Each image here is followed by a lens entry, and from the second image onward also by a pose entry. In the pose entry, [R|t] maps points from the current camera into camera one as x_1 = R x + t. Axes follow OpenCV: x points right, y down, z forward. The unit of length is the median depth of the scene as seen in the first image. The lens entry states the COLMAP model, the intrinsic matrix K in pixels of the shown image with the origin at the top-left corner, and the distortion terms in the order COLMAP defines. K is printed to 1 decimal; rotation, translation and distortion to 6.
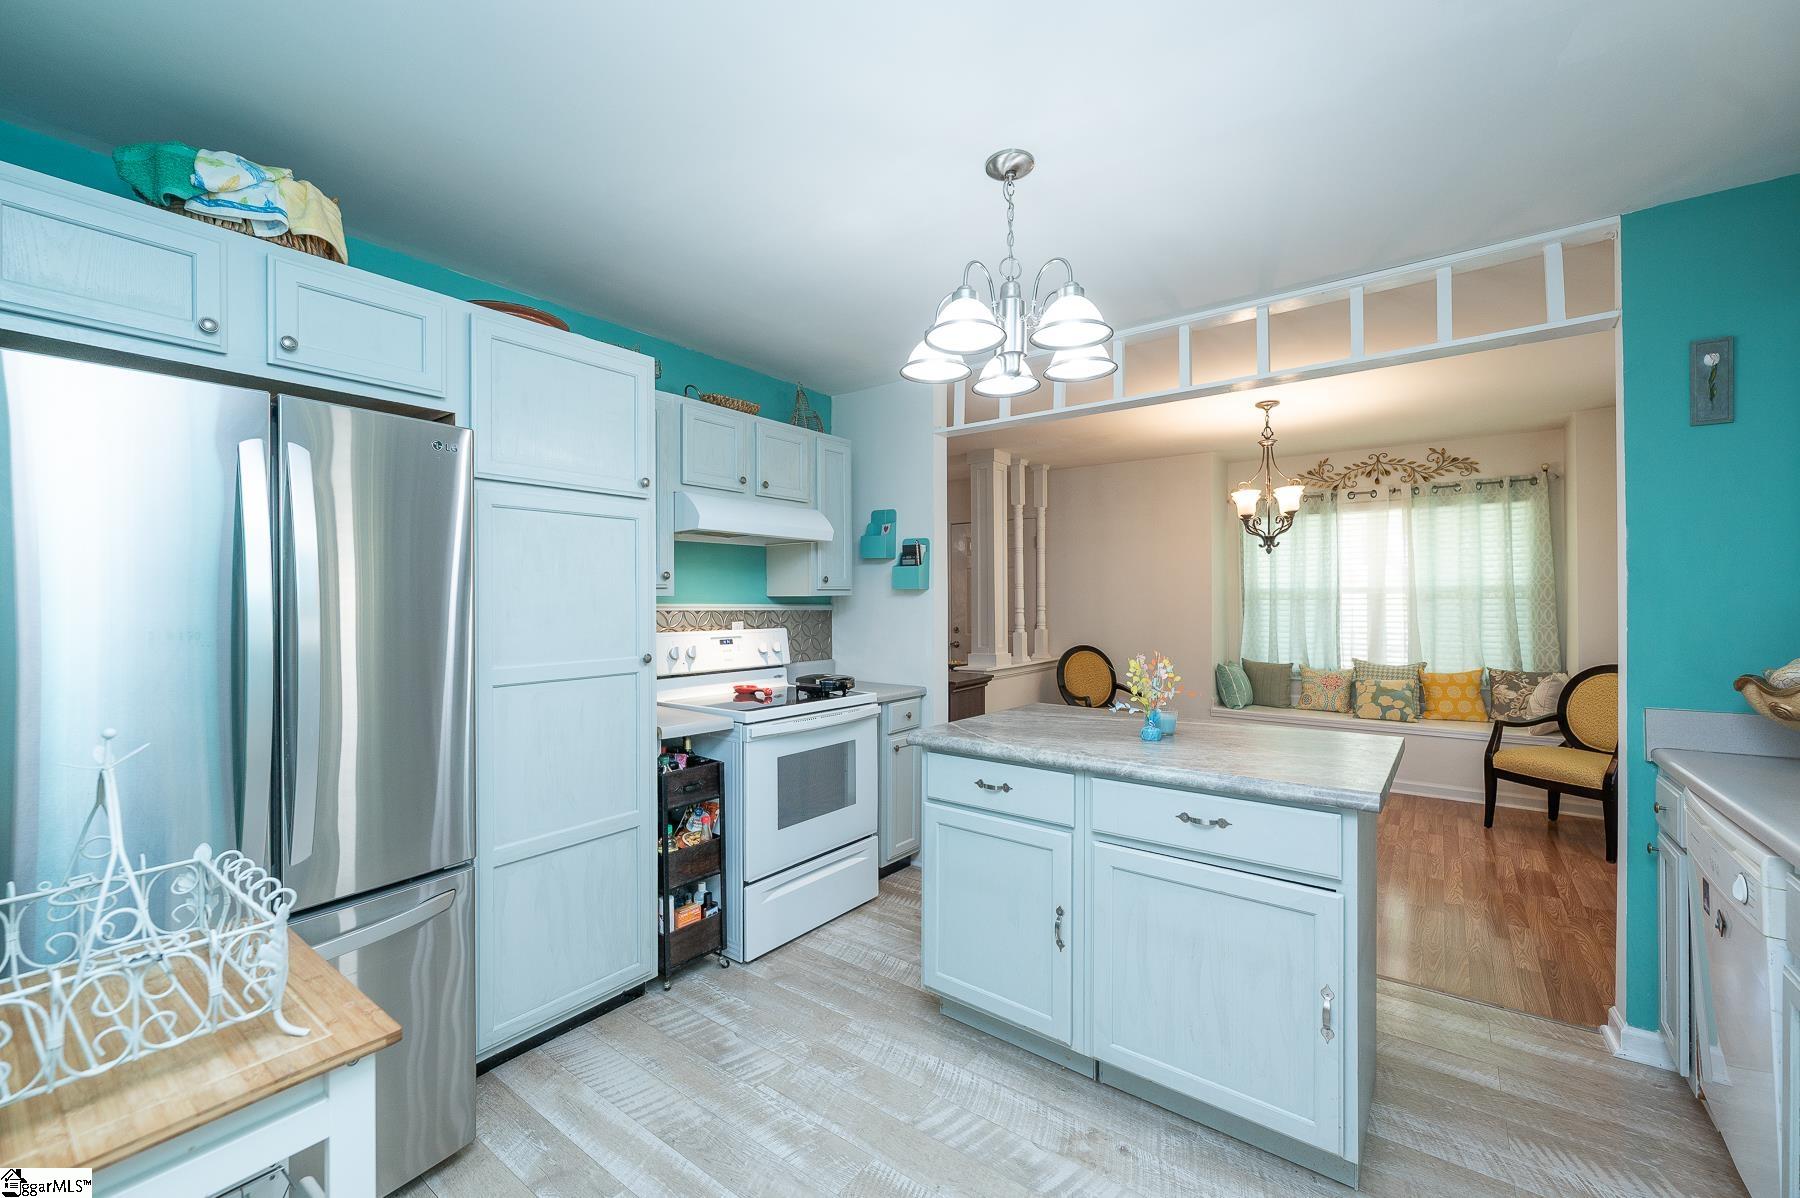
lens RADIAL K [[719.1, 0, 900.0], [0, 719.1, 599.0], [0, 0, 1]] dist [0.010163, -0.000147]
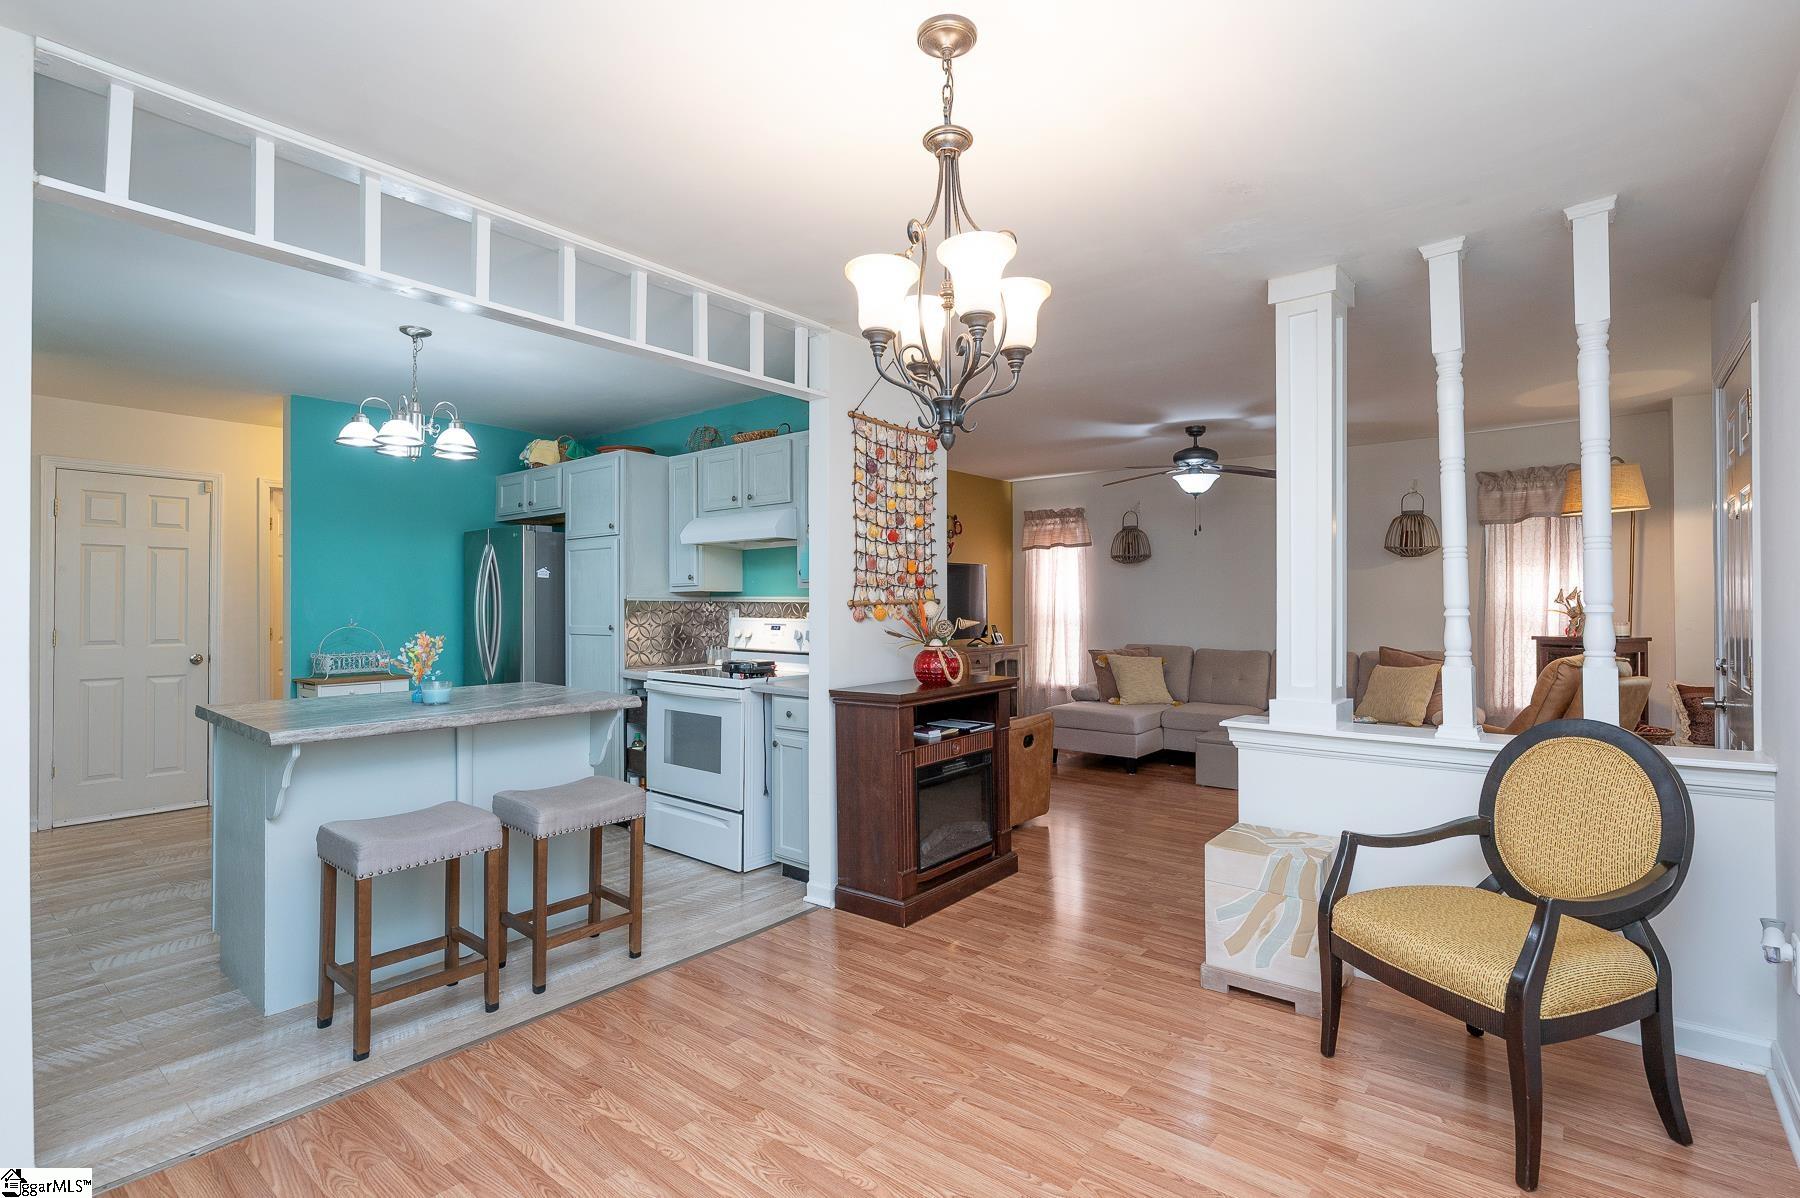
lens RADIAL K [[863.0, 0, 890.0], [0, 863.0, 601.8], [0, 0, 1]] dist [-0.002898, 0.001172]
pose [[-0.049919, 0.000176, -0.998753, 0.747902], [0.003507, 0.999994, 0.000001, 0.010078], [0.998747, -0.003503, -0.049919, 0.787732]]
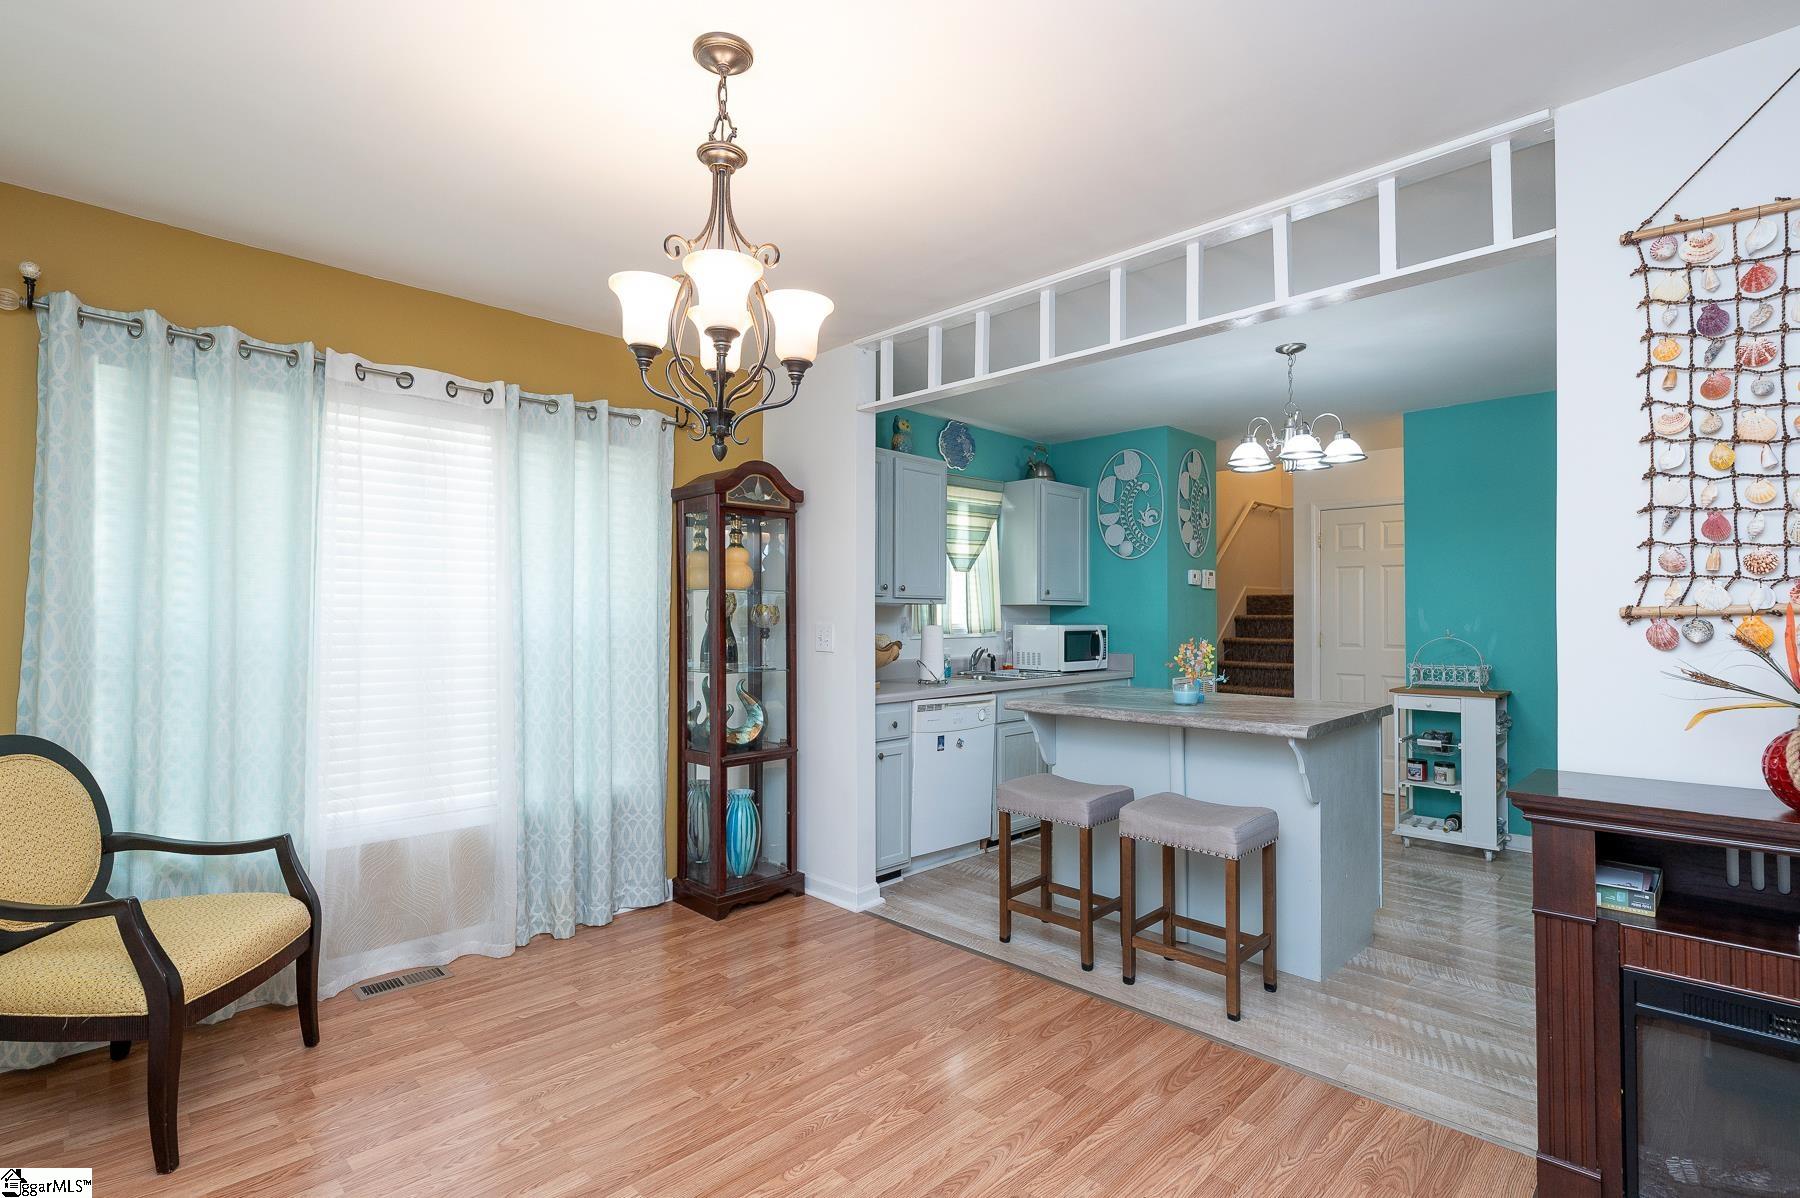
lens RADIAL K [[848.0, 0, 886.4], [0, 848.0, 609.2], [0, 0, 1]] dist [-0.001058, 0.000273]
pose [[-0.987920, 0.001863, 0.154956, 0.287415], [0.000512, 0.999962, -0.008754, 0.012847], [-0.154966, -0.008569, -0.987883, 1.119708]]
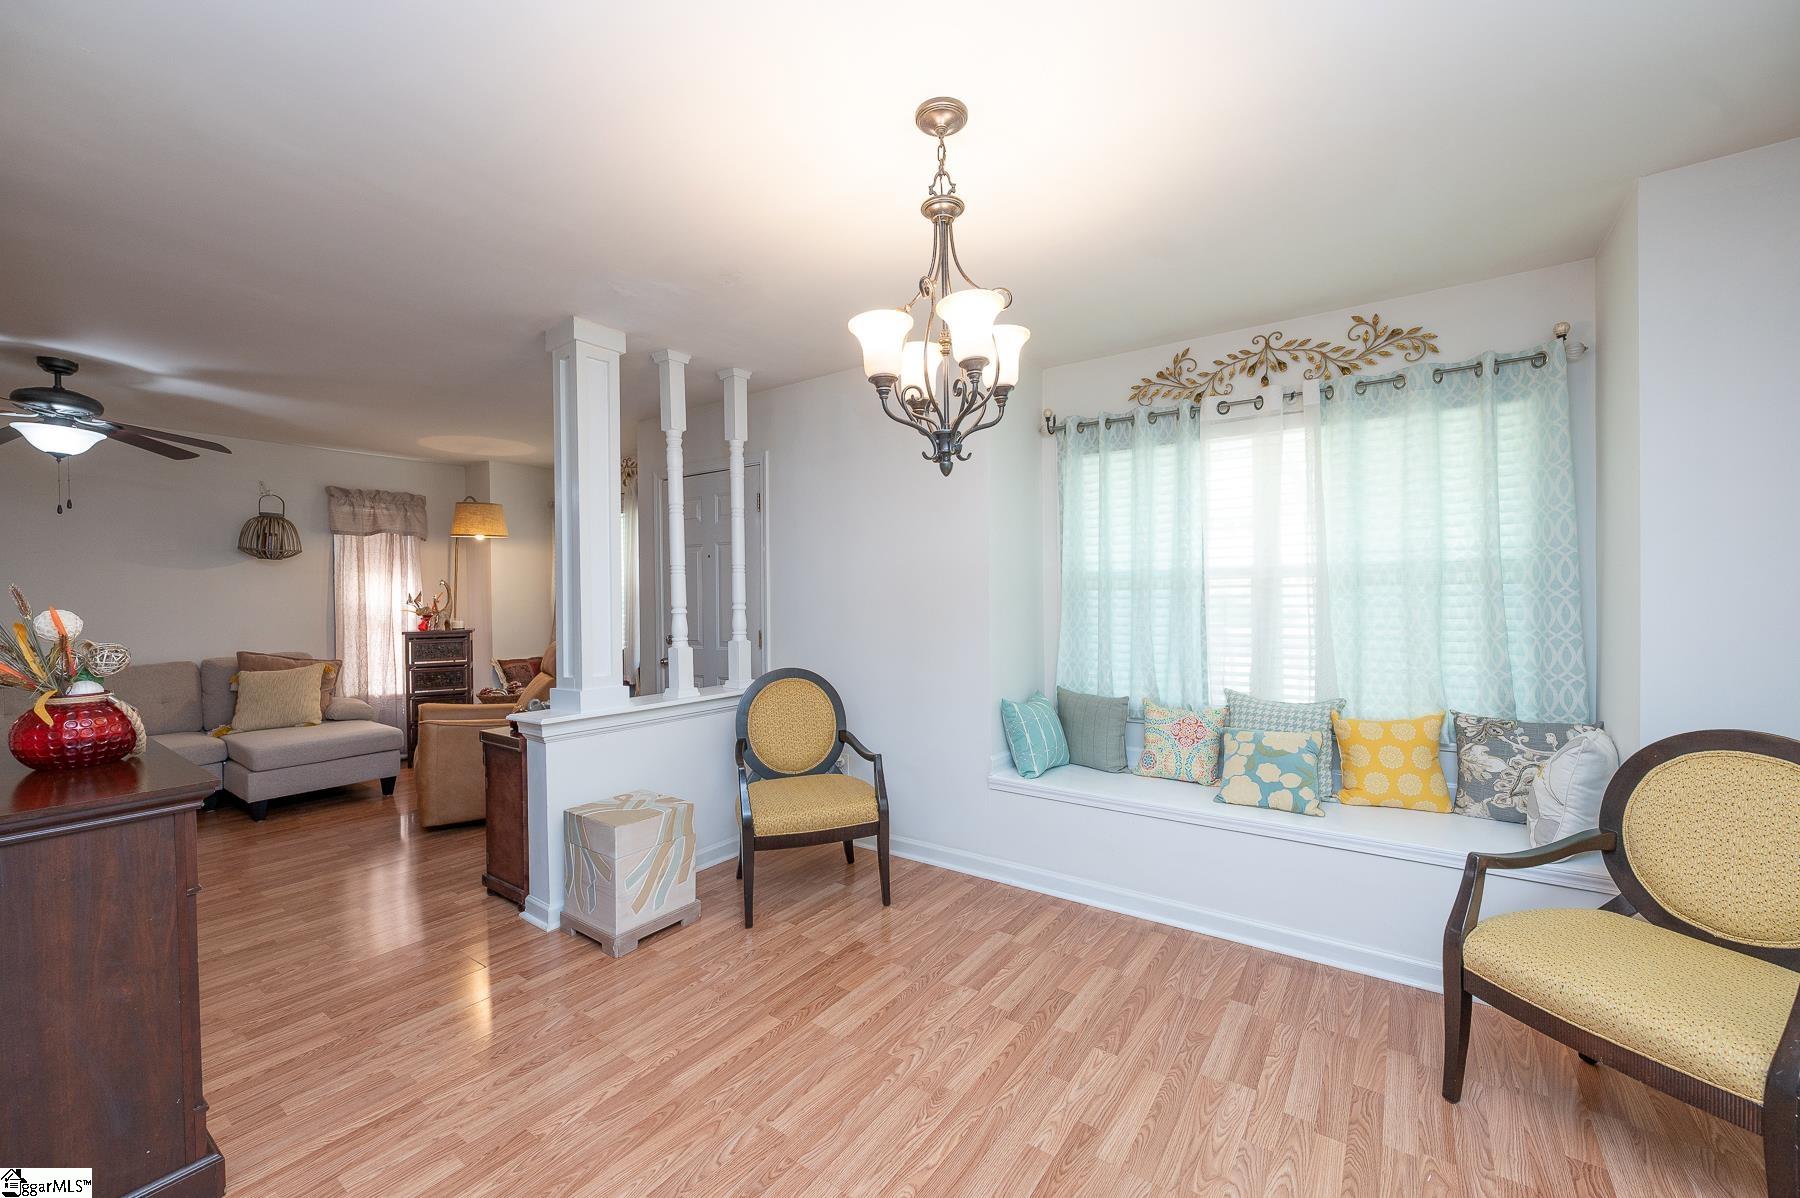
lens RADIAL K [[712.0, 0, 895.4], [0, 712.0, 604.7], [0, 0, 1]] dist [0.002763, 0.000081]
pose [[0.999810, -0.005987, 0.018539, 0.376887], [0.005756, 0.999906, 0.012482, 0.005844], [-0.018611, -0.012373, 0.999750, 0.464107]]
